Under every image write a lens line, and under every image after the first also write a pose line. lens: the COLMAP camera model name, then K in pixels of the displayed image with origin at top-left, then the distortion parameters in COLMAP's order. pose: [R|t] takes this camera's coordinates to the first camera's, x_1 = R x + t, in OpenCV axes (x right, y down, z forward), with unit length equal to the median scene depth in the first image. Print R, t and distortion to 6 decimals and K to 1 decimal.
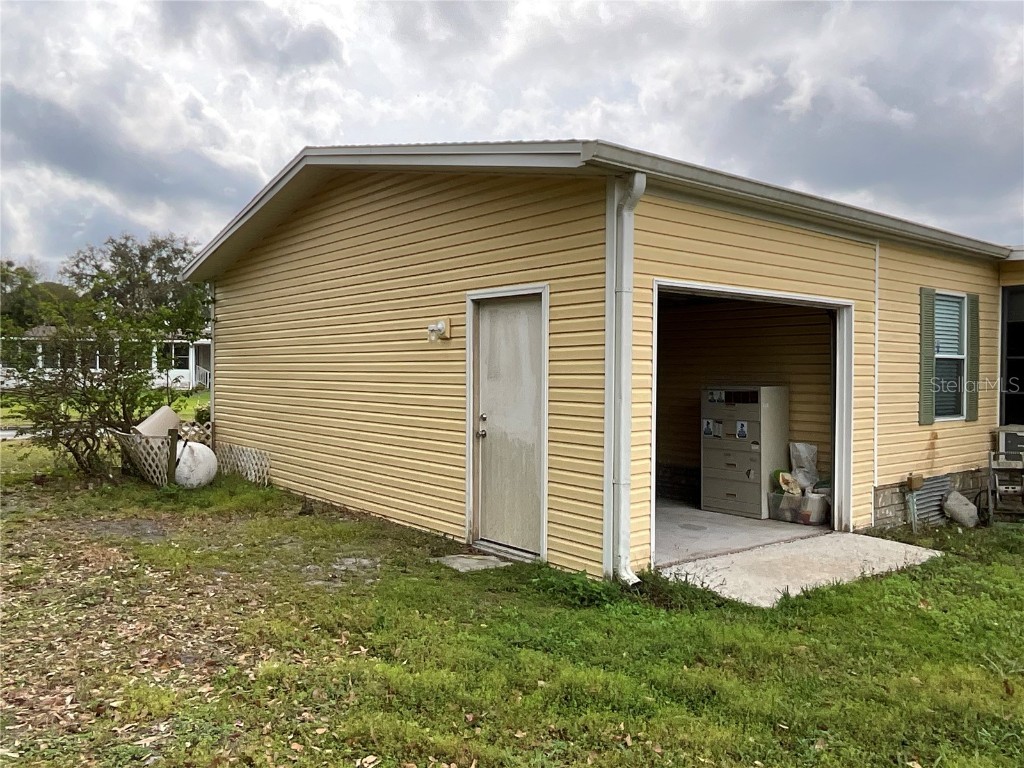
lens RADIAL K [[812.1, 0, 511.5], [0, 812.1, 382.6], [0, 0, 1]] dist [-0.004115, 0.010767]
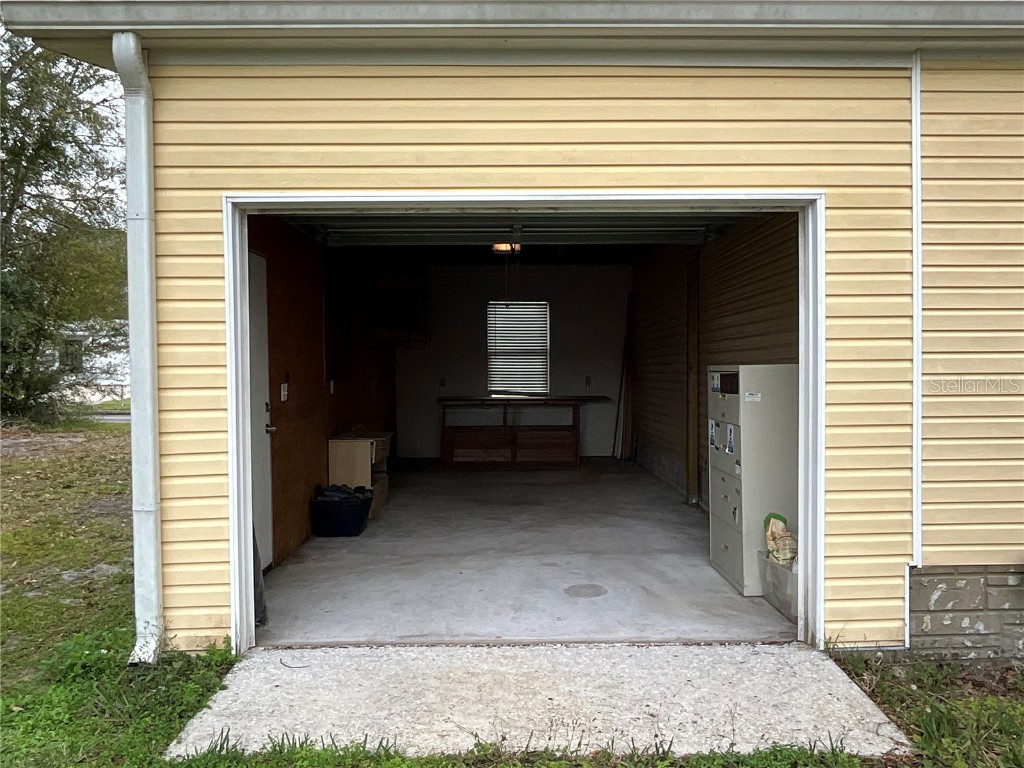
lens RADIAL K [[812.1, 0, 514.0], [0, 812.1, 380.5], [0, 0, 1]] dist [-0.004115, 0.010767]
pose [[0.788824, -0.002271, -0.614615, 0.578109], [0.007102, 0.999960, 0.005421, 0.012883], [0.614578, -0.008641, 0.788808, 0.488422]]
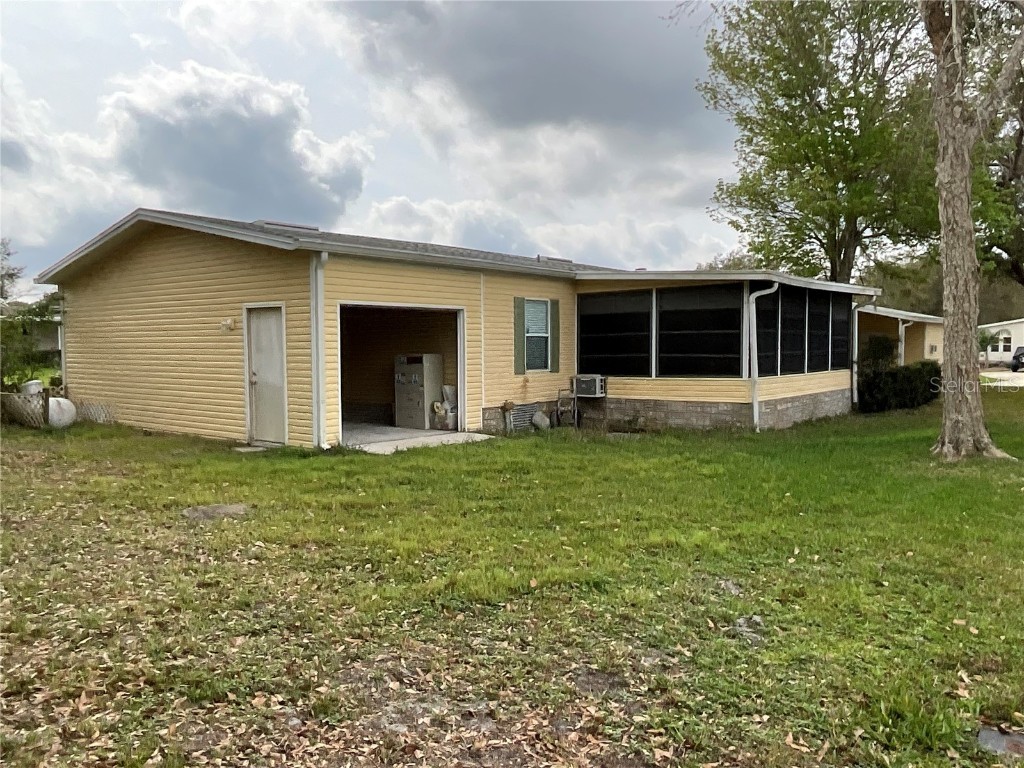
lens RADIAL K [[812.1, 0, 517.2], [0, 812.1, 389.9], [0, 0, 1]] dist [-0.004115, 0.010767]
pose [[0.974026, -0.024681, 0.225089, 0.116534], [0.014681, 0.998834, 0.045994, 0.004929], [-0.225961, -0.041495, 0.973252, -0.824332]]
